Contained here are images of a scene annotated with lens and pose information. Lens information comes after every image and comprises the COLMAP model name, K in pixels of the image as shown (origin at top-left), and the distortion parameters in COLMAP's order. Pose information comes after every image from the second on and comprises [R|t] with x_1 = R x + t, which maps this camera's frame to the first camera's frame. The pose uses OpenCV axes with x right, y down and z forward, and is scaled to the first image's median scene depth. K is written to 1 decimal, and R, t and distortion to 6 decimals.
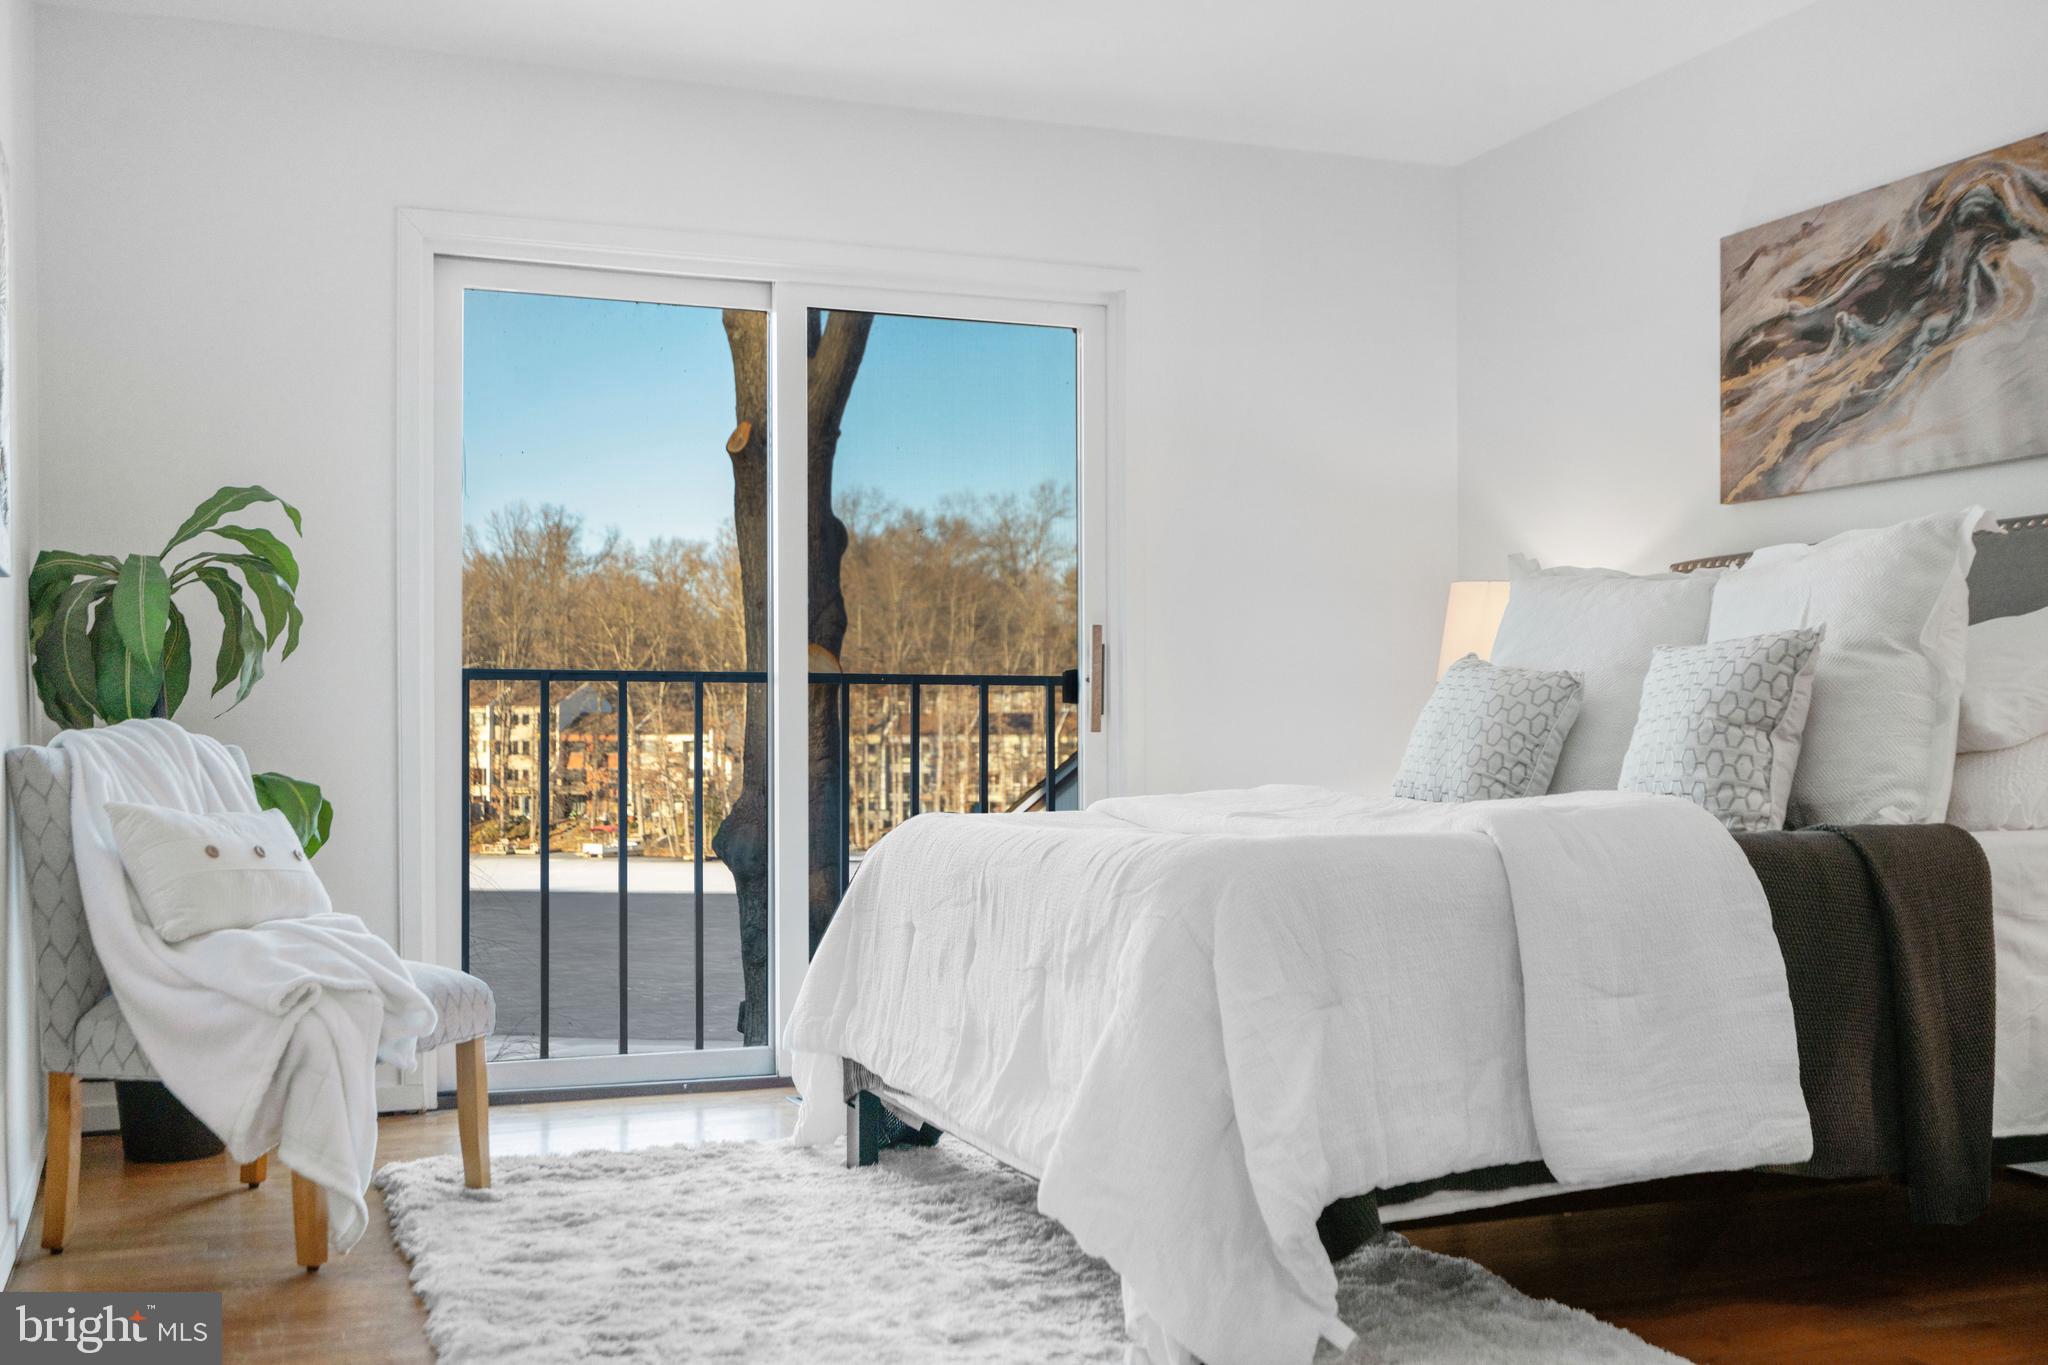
lens RADIAL K [[2018.9, 0, 1024.0], [0, 2018.9, 751.1], [0, 0, 1]] dist [0.003590, 0.000000]
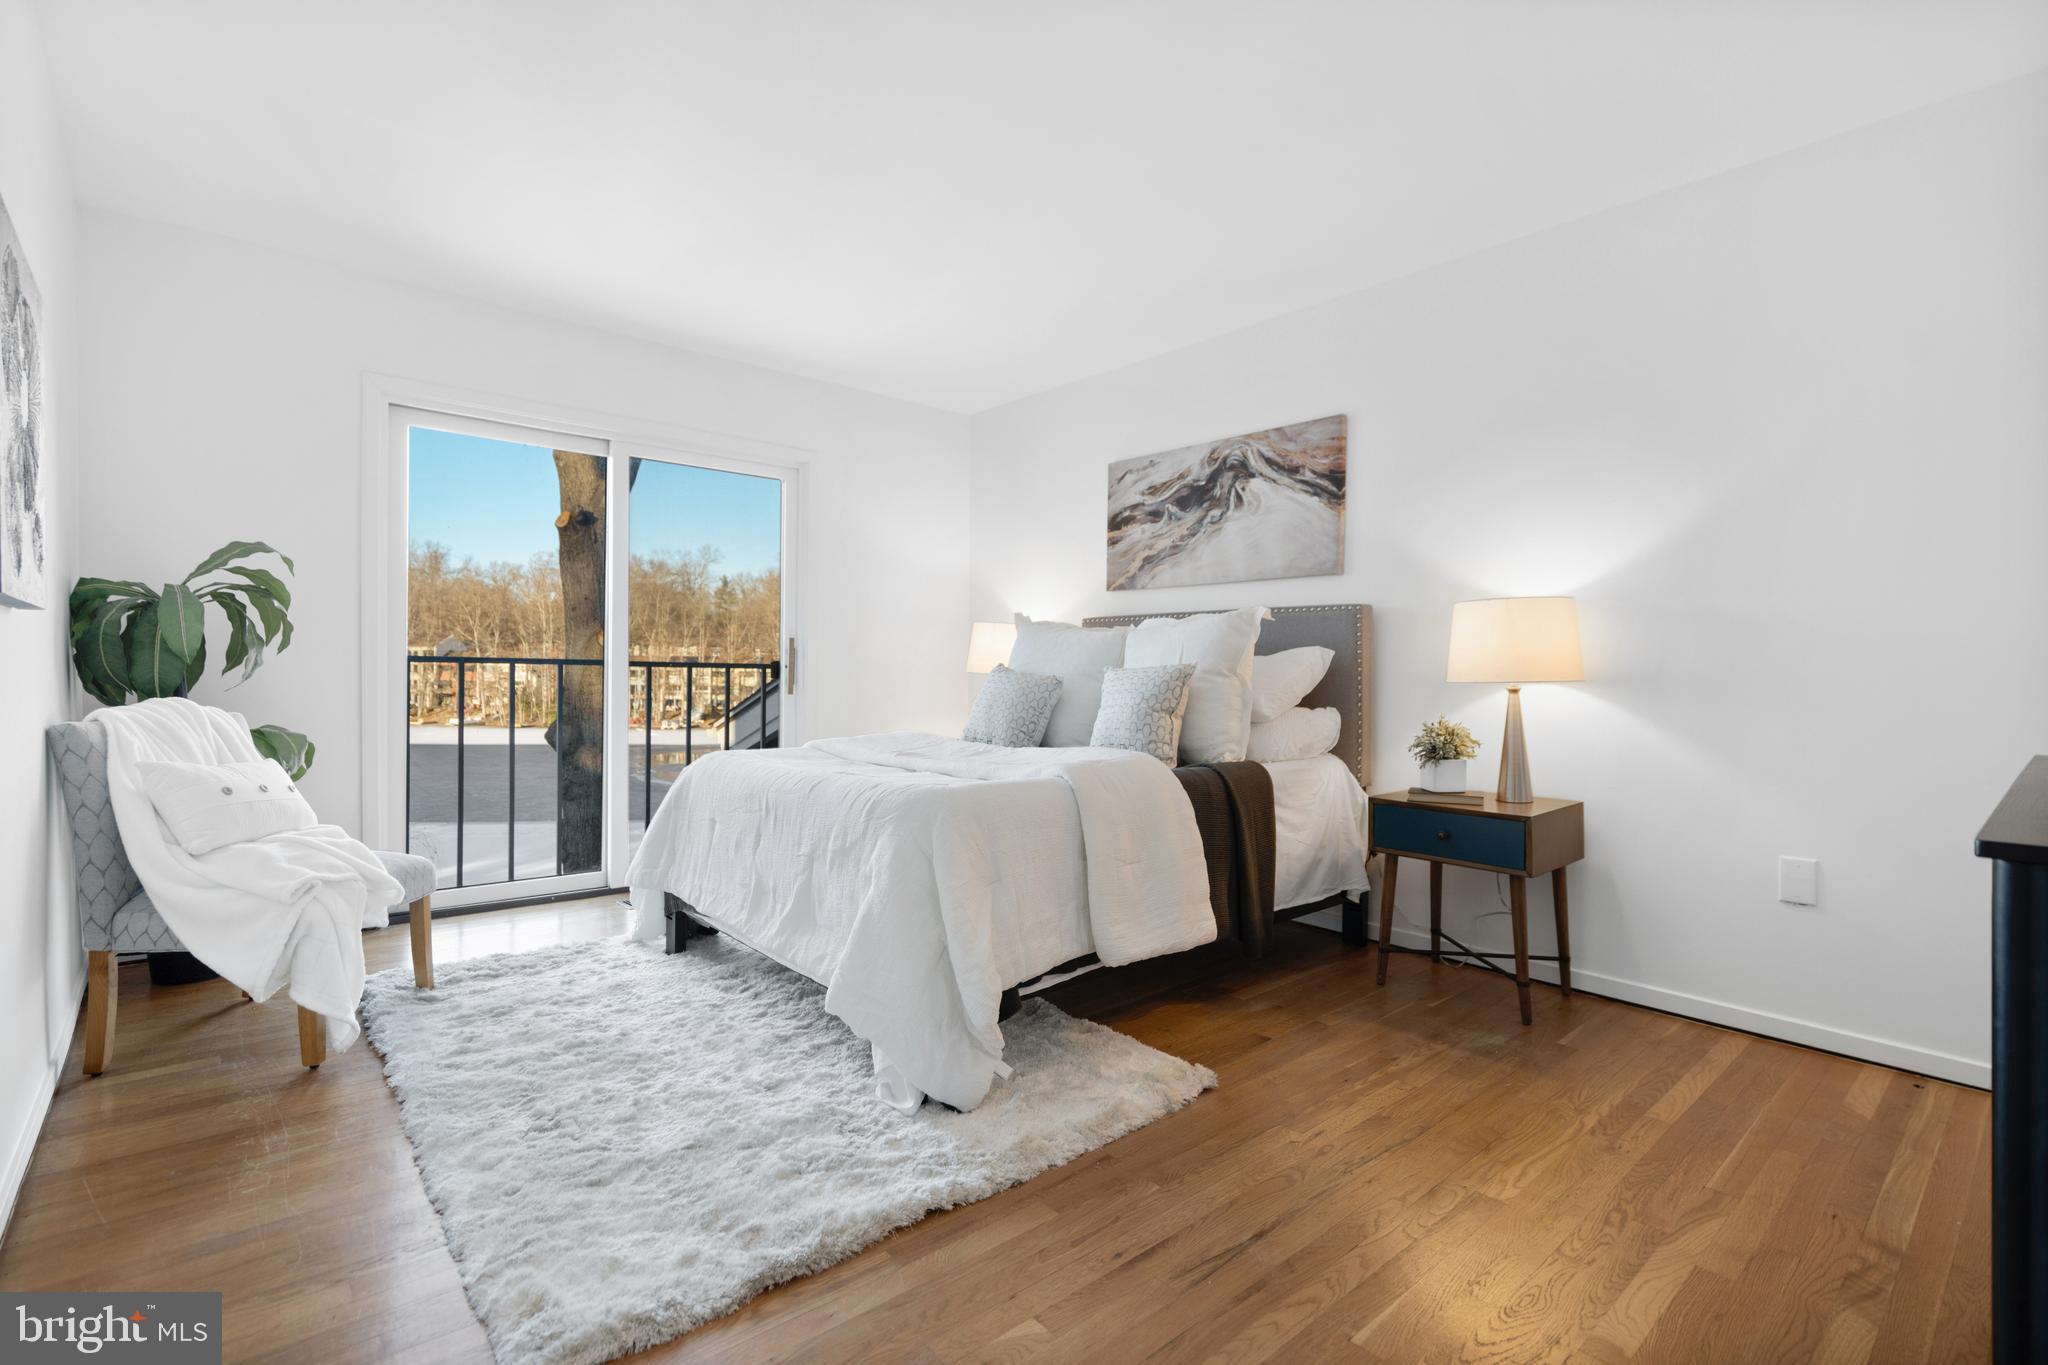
lens RADIAL K [[924.3, 0, 1014.6], [0, 924.3, 689.6], [0, 0, 1]] dist [-0.007082, 0.002739]
pose [[0.944501, 0.008479, 0.328399, -0.068113], [-0.013149, 0.999841, 0.012005, -0.036542], [-0.328245, -0.015657, 0.944463, 0.151735]]
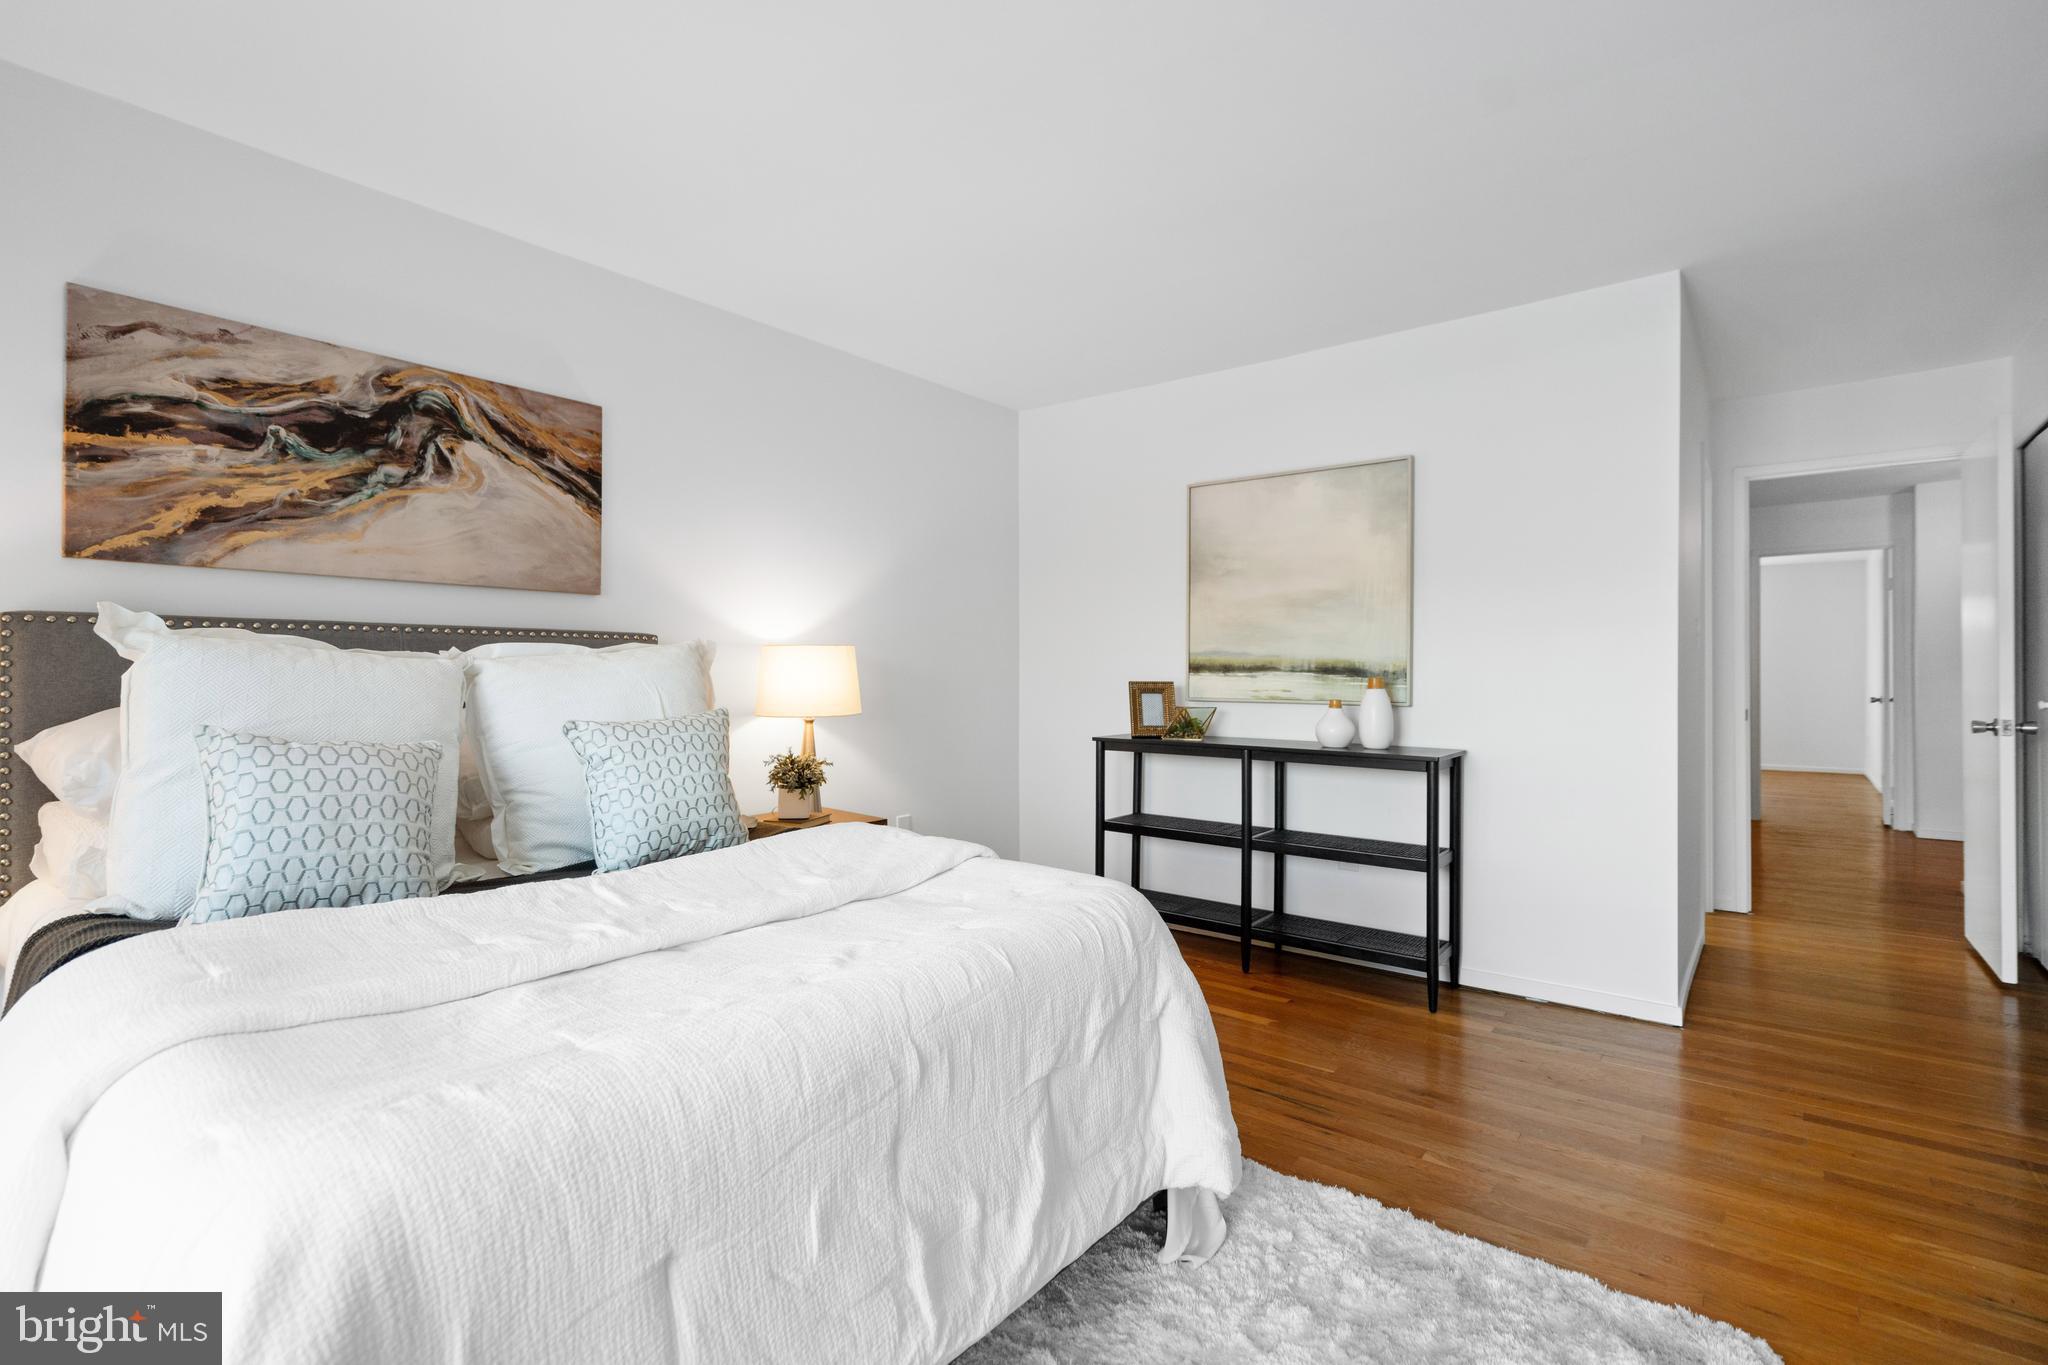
lens RADIAL K [[924.3, 0, 1017.6], [0, 924.3, 686.5], [0, 0, 1]] dist [-0.007082, 0.002739]
pose [[-0.472930, -0.006395, 0.881077, -0.308399], [0.006204, 0.999925, 0.010588, -0.072904], [-0.881078, 0.010474, -0.472855, 0.955640]]
